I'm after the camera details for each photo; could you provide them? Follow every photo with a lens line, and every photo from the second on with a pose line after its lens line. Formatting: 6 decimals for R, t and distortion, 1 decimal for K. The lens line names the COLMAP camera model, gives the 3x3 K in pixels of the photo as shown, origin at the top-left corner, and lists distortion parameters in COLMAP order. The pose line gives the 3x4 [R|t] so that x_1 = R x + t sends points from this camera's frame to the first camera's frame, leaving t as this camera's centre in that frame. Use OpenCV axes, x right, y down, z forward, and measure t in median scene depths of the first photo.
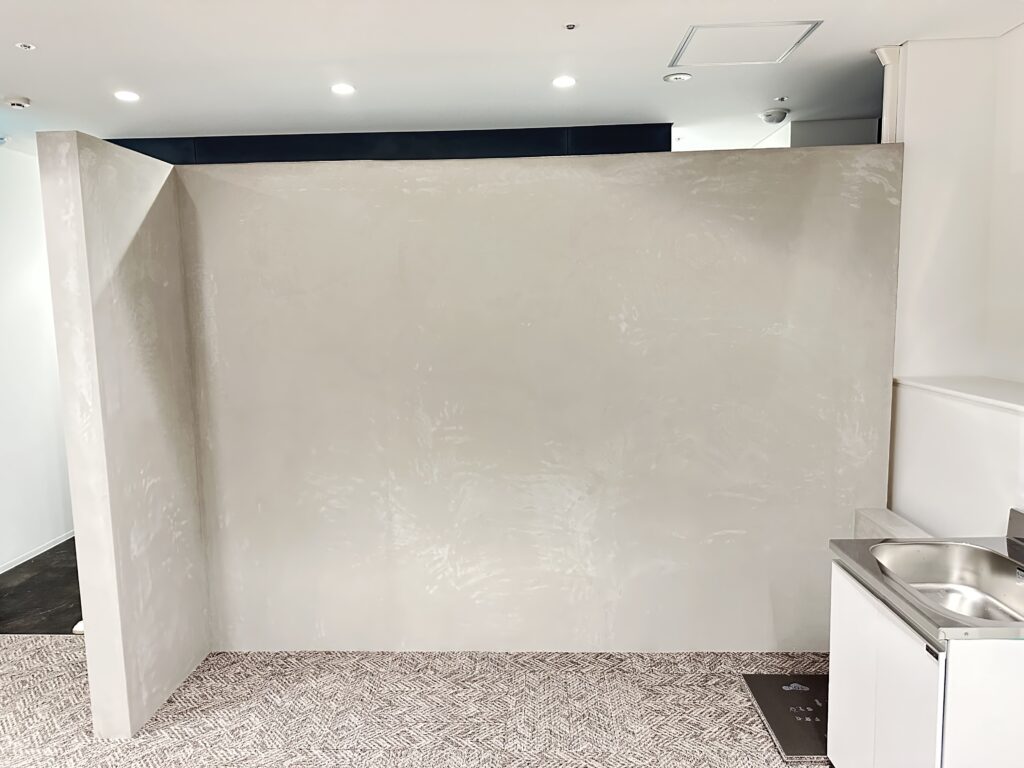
lens RADIAL K [[707.1, 0, 509.9], [0, 707.1, 379.3], [0, 0, 1]] dist [0.150974, -0.220486]
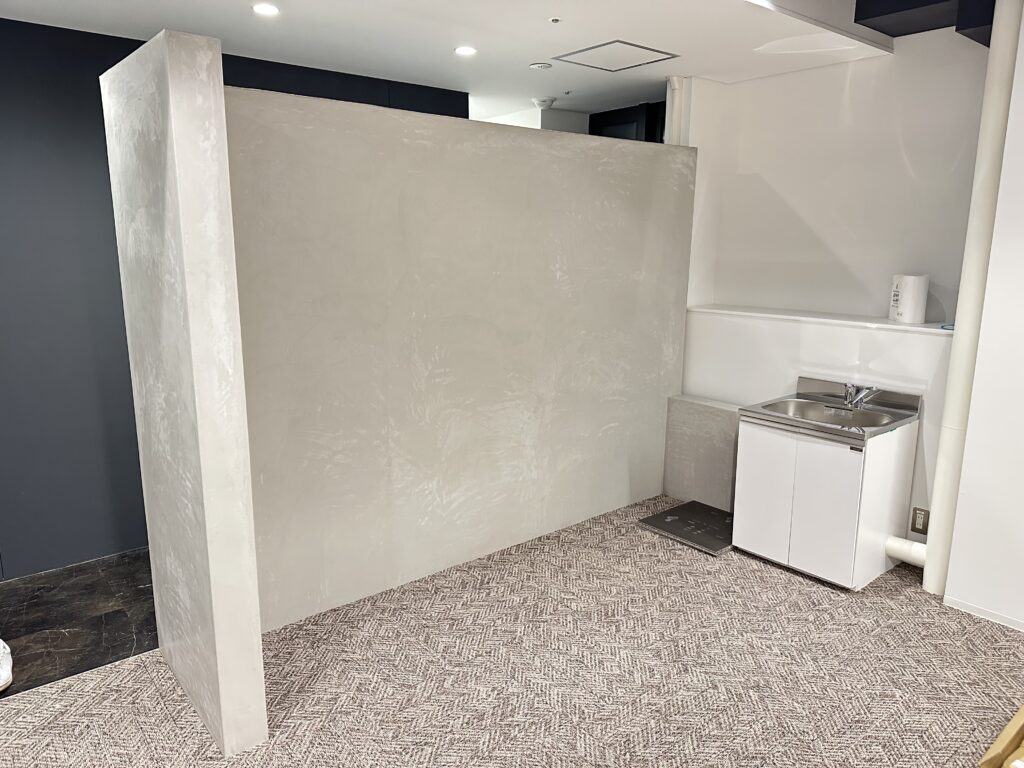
lens RADIAL K [[707.1, 0, 509.9], [0, 707.1, 379.3], [0, 0, 1]] dist [0.150974, -0.220486]
pose [[0.747182, -0.106598, 0.656015, -0.711687], [0.057161, 0.993703, 0.096365, -0.016018], [-0.662157, -0.034503, 0.748570, 0.119644]]
